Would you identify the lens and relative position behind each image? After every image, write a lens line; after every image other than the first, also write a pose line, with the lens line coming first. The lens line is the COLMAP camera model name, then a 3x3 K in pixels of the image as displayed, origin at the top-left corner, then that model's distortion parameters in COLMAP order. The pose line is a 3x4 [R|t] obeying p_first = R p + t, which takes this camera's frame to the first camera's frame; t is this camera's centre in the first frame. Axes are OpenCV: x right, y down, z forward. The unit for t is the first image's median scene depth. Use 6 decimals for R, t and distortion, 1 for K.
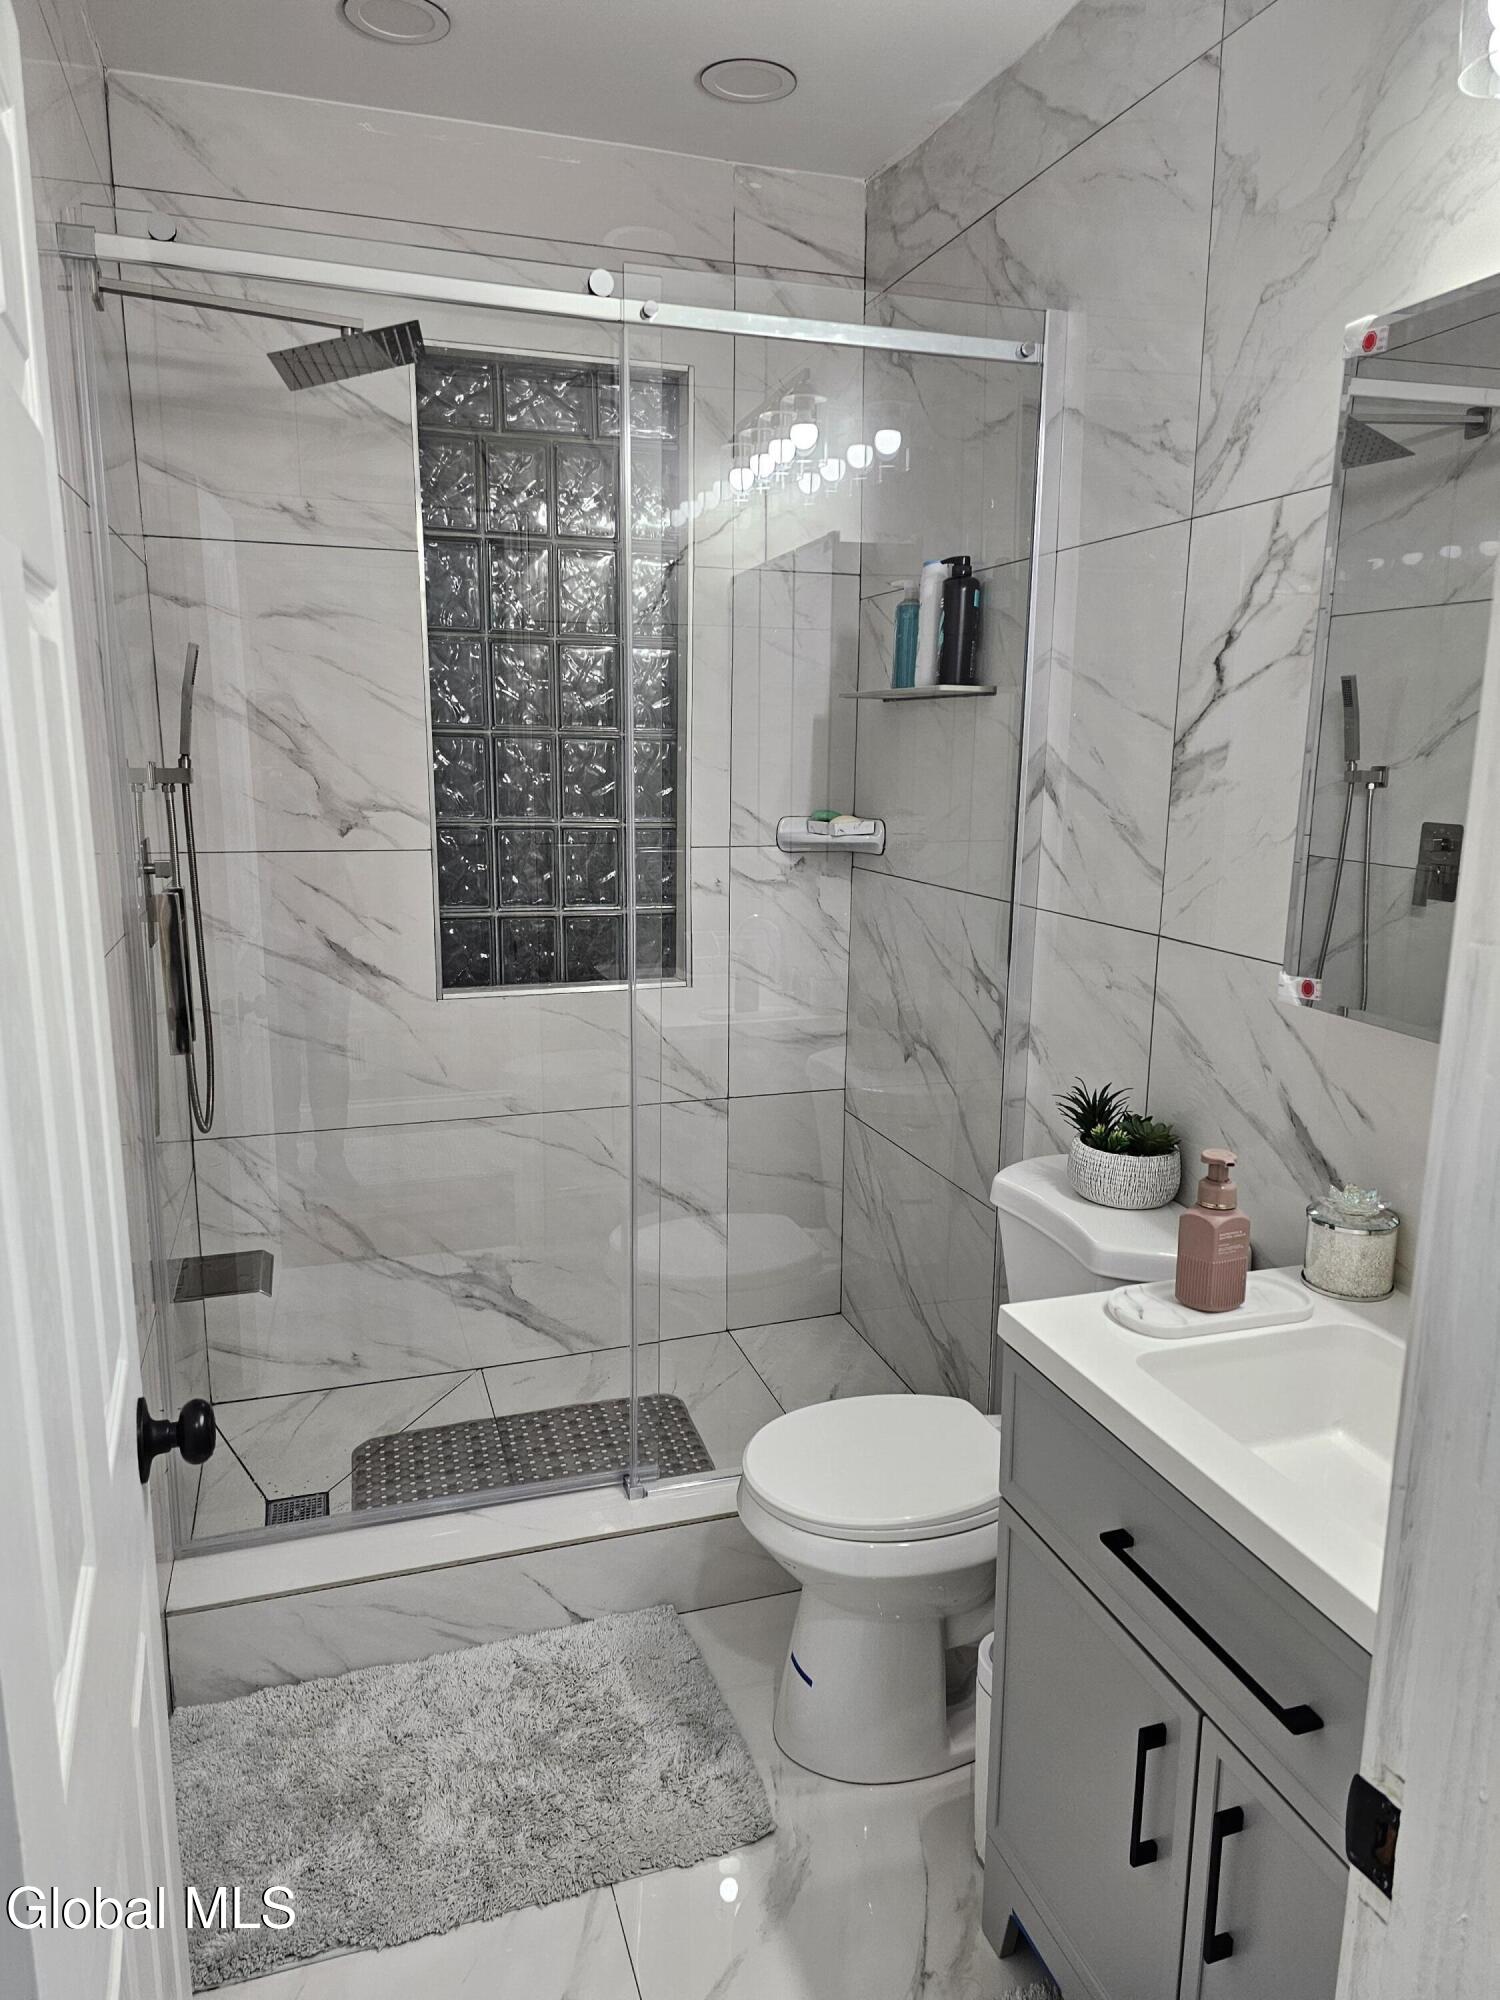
lens RADIAL K [[1327.9, 0, 730.4], [0, 1327.9, 1011.4], [0, 0, 1]] dist [0.050168, -0.055137]
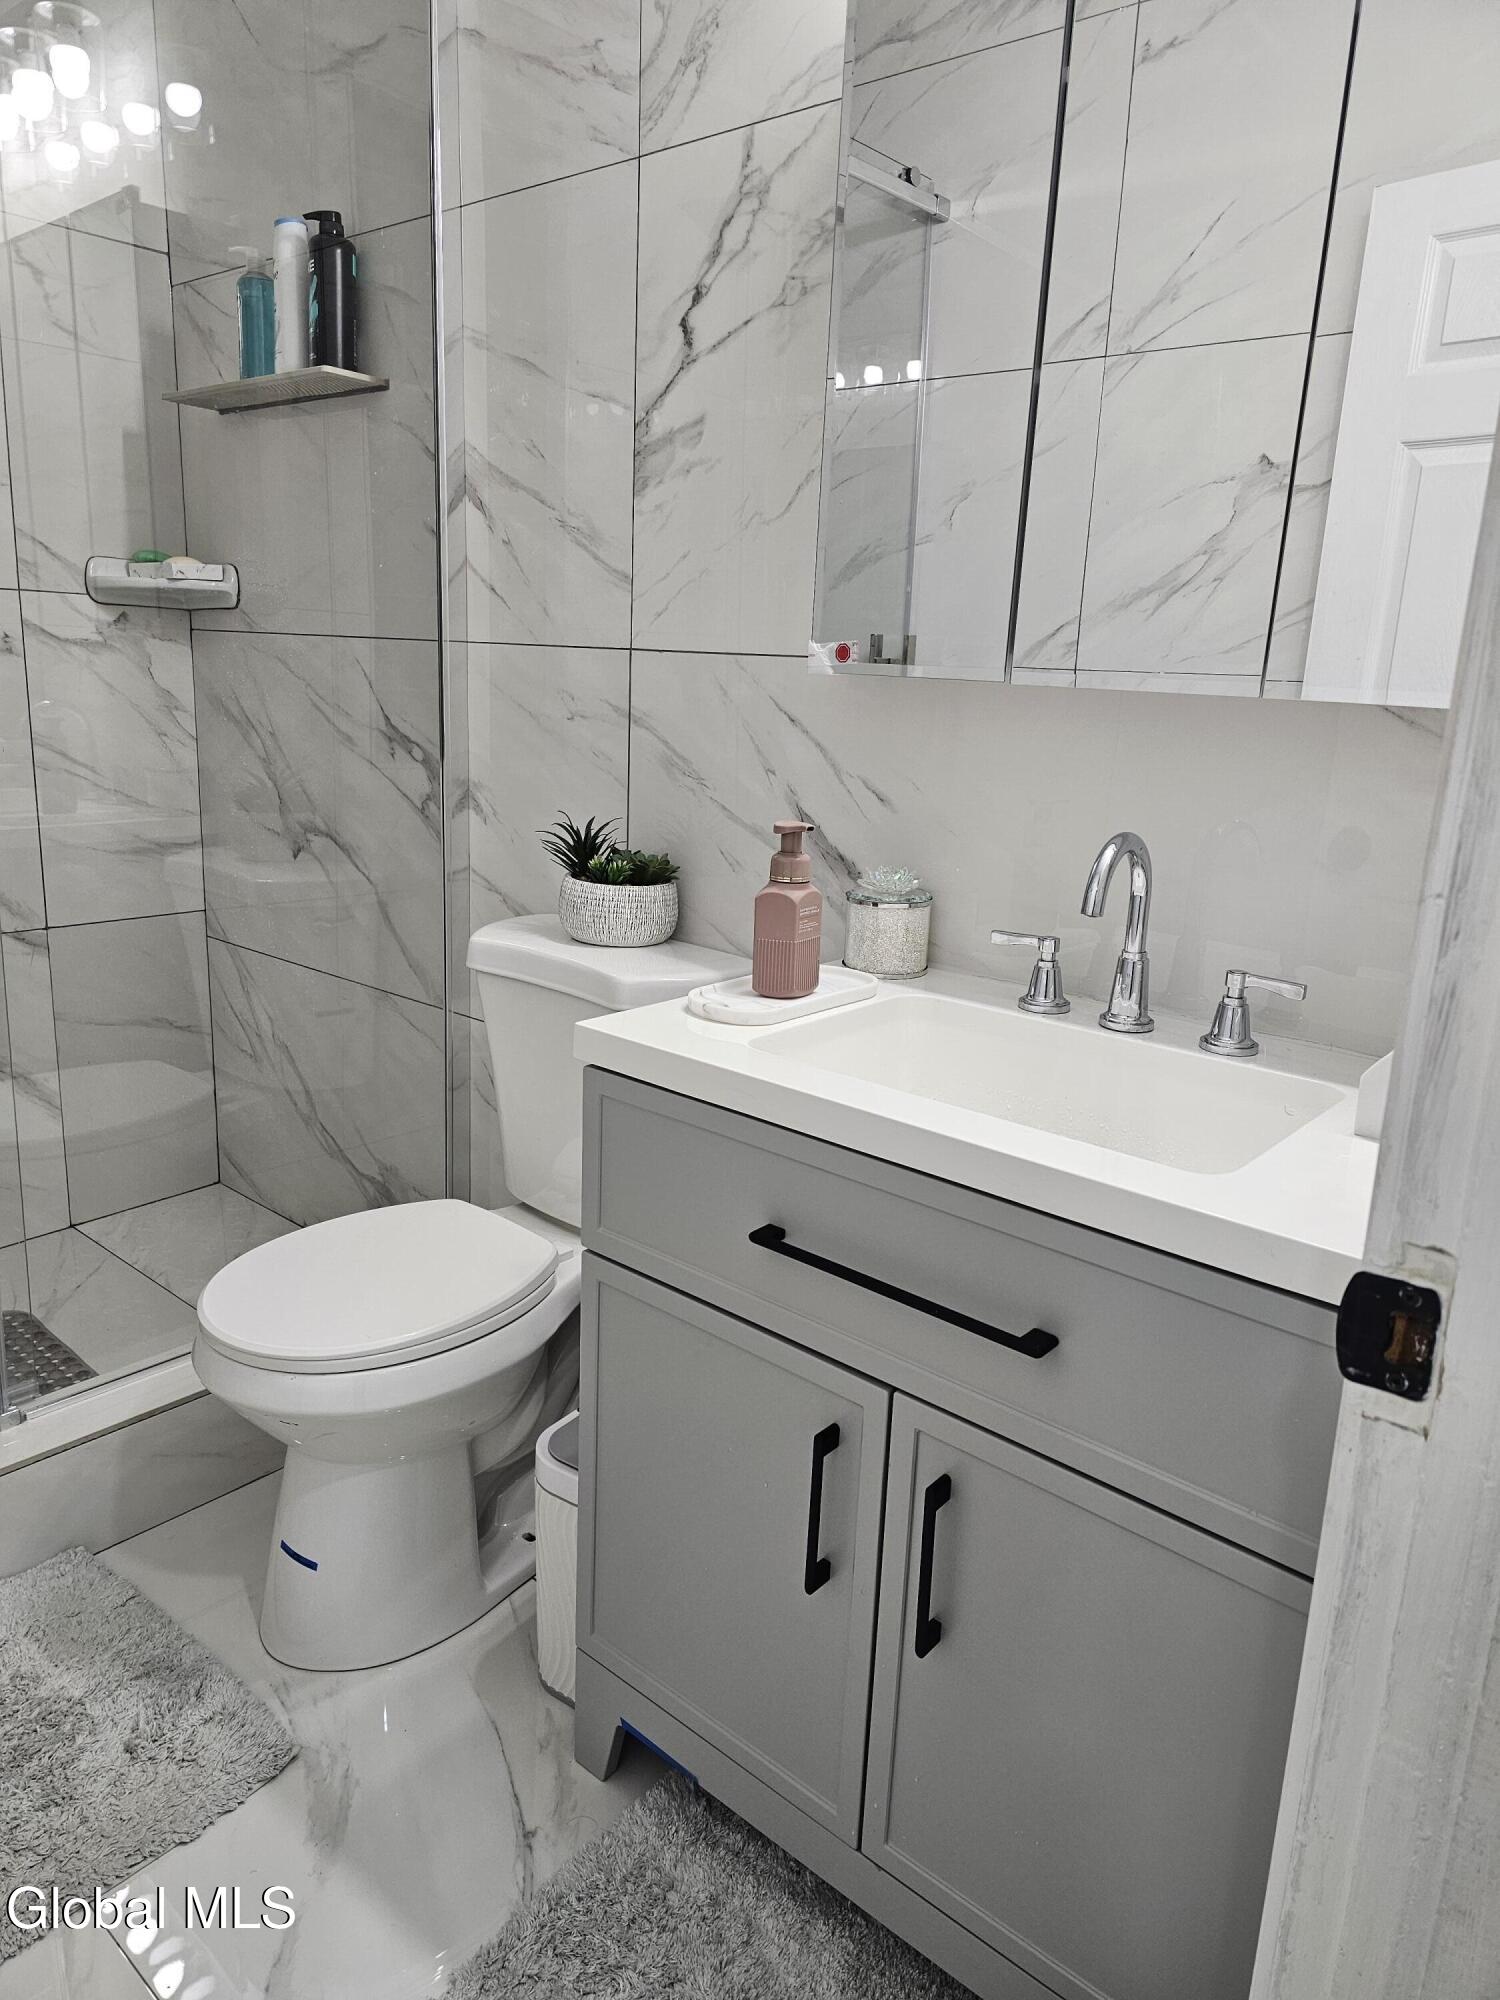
lens RADIAL K [[1327.9, 0, 757.5], [0, 1327.9, 999.8], [0, 0, 1]] dist [0.050168, -0.055137]
pose [[0.846590, -0.095157, 0.523670, -0.100504], [0.065180, 0.995018, 0.075433, 0.116972], [-0.528239, -0.029728, 0.848575, 0.184490]]
